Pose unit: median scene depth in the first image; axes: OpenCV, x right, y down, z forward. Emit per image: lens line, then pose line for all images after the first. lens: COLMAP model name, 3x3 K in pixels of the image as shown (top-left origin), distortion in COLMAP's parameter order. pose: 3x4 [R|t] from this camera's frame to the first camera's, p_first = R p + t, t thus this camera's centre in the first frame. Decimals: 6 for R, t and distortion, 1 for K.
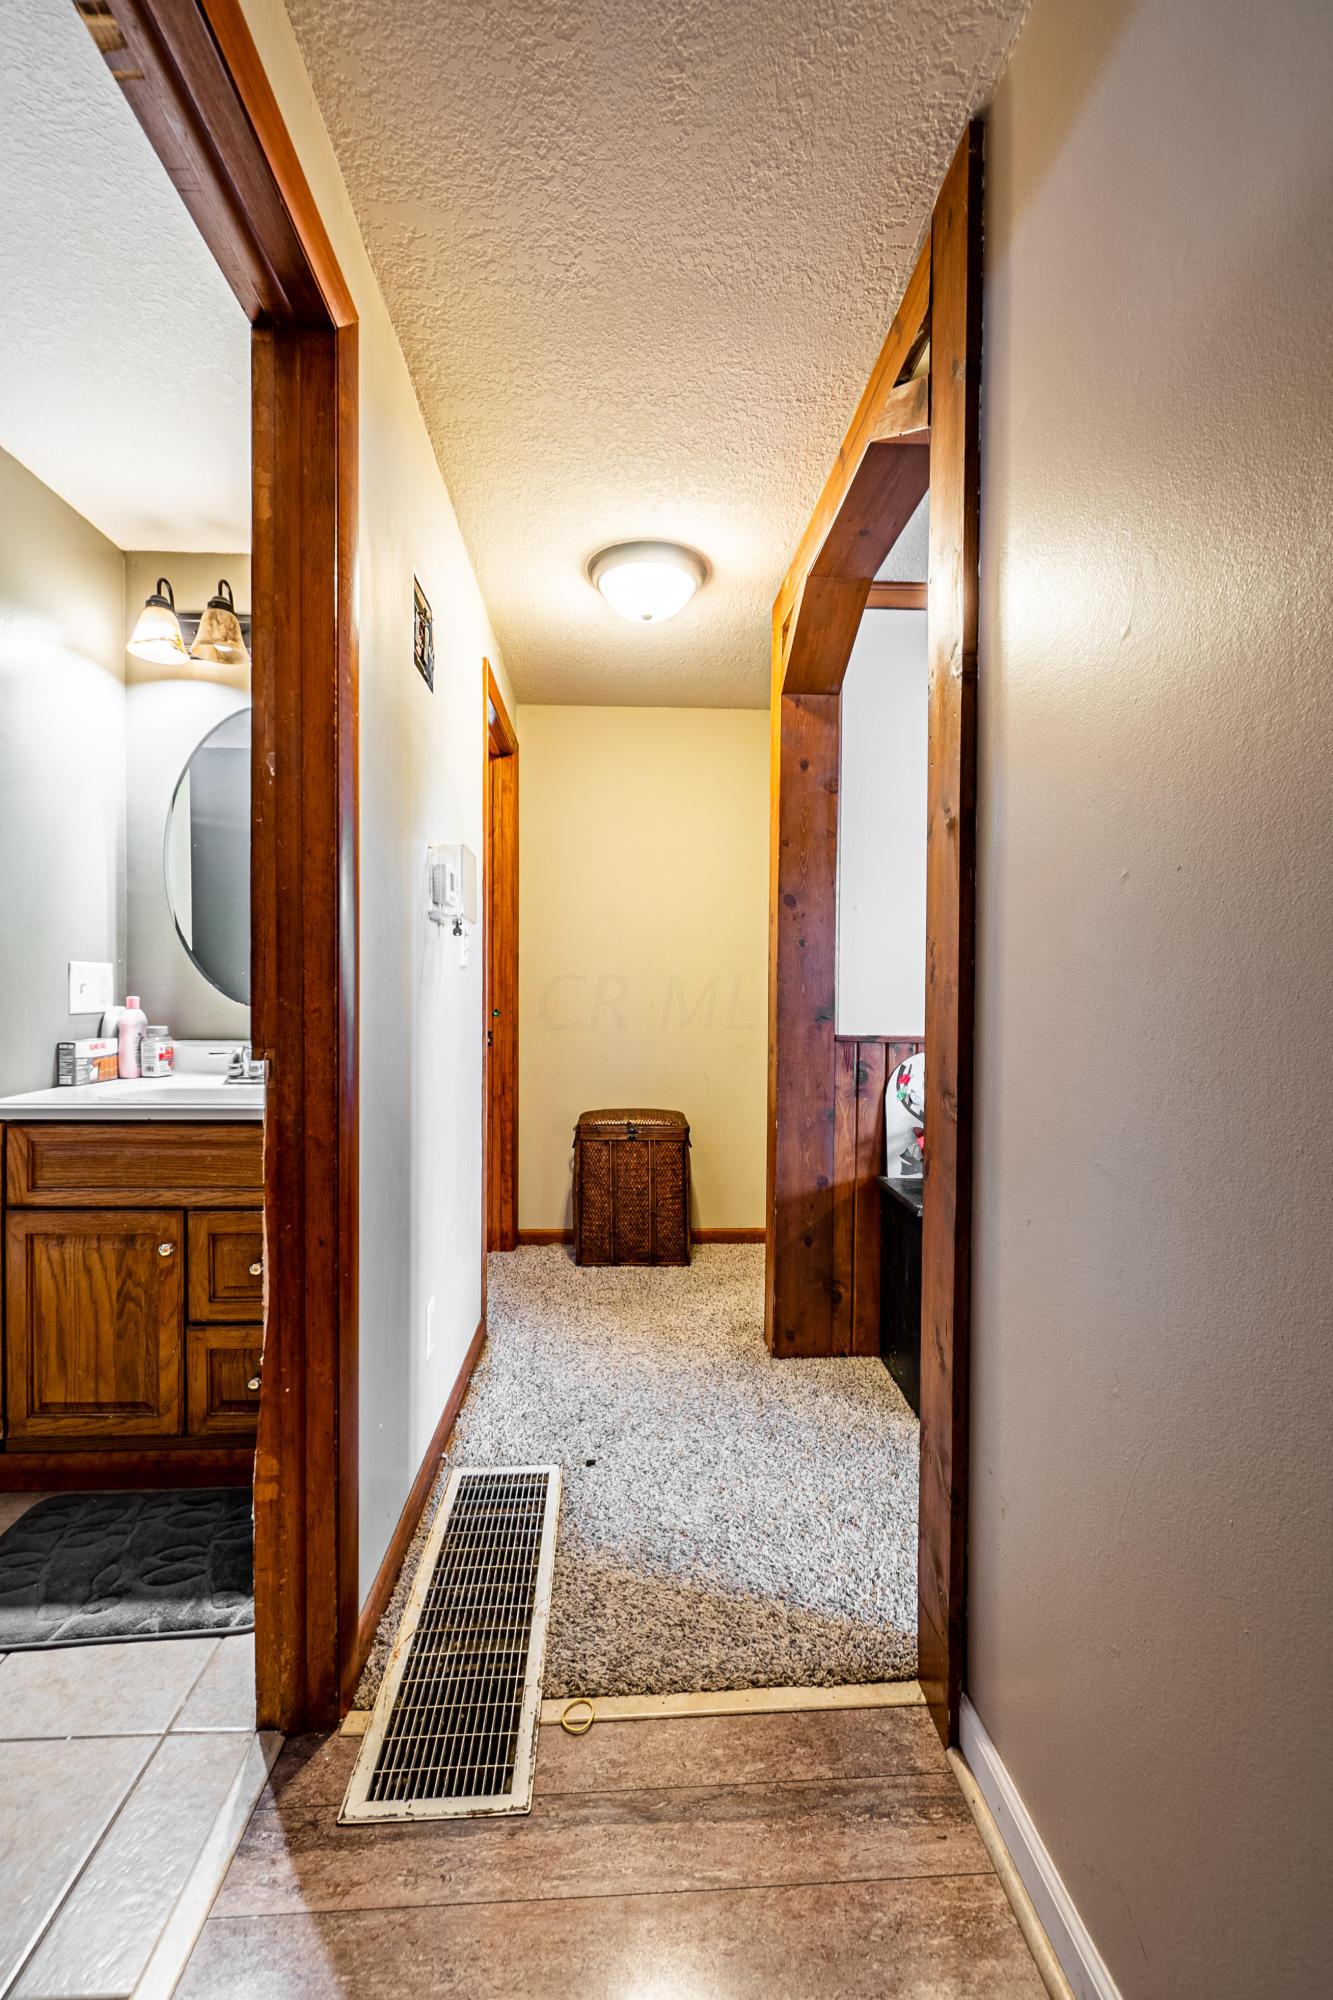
lens RADIAL K [[882.6, 0, 669.3], [0, 882.6, 1006.4], [0, 0, 1]] dist [-0.004757, 0.002158]
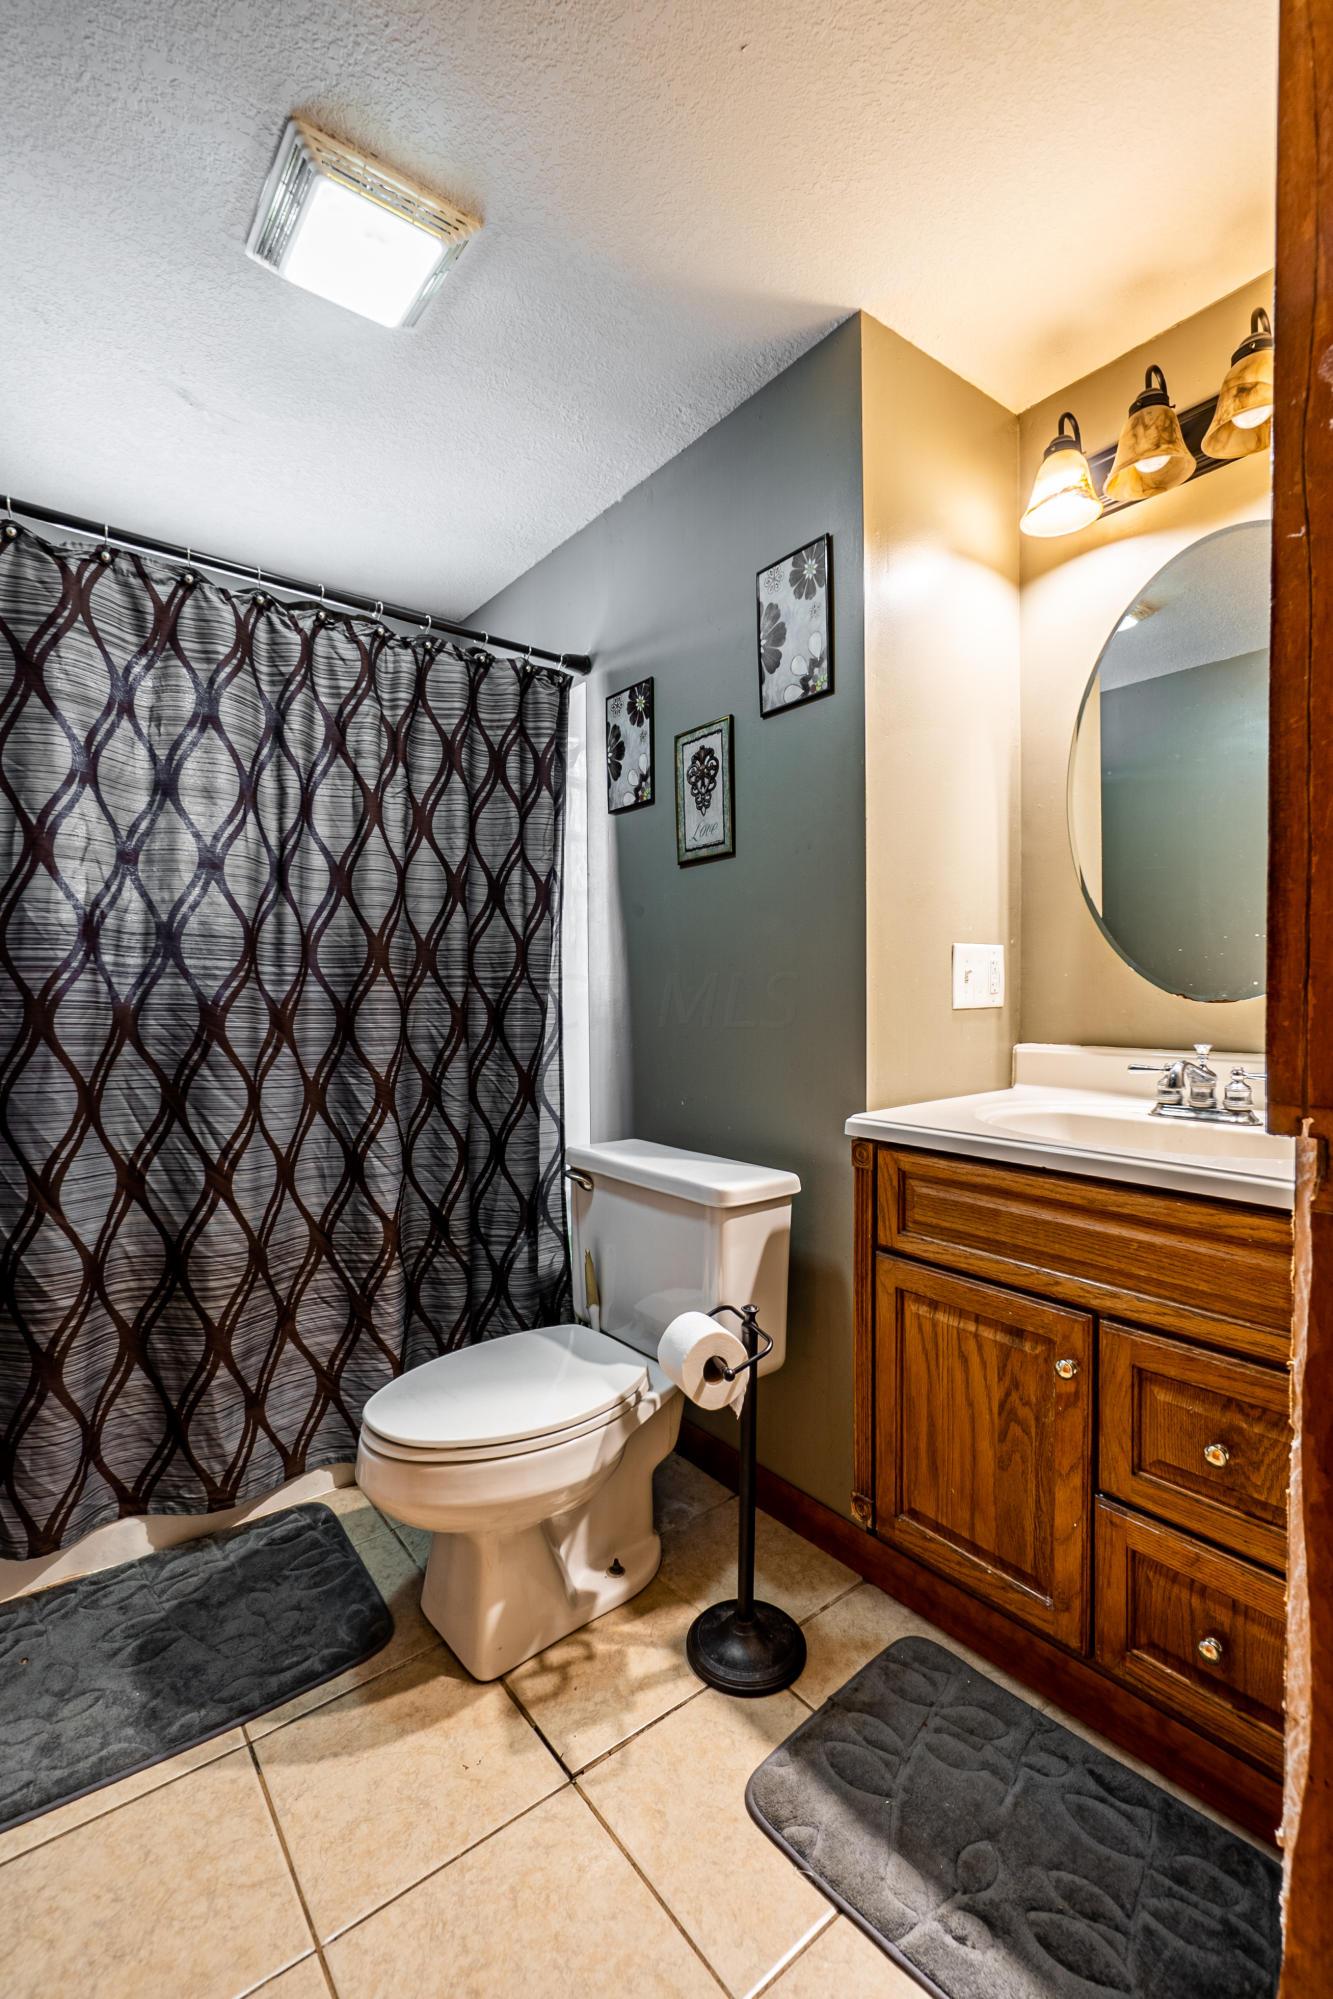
lens RADIAL K [[882.2, 0, 669.3], [0, 882.2, 1005.9], [0, 0, 1]] dist [-0.004757, 0.002158]
pose [[0.593090, 0.011545, -0.805054, -0.218910], [-0.003301, 0.999924, 0.011908, -0.001044], [0.805130, -0.004405, 0.593082, 0.369897]]
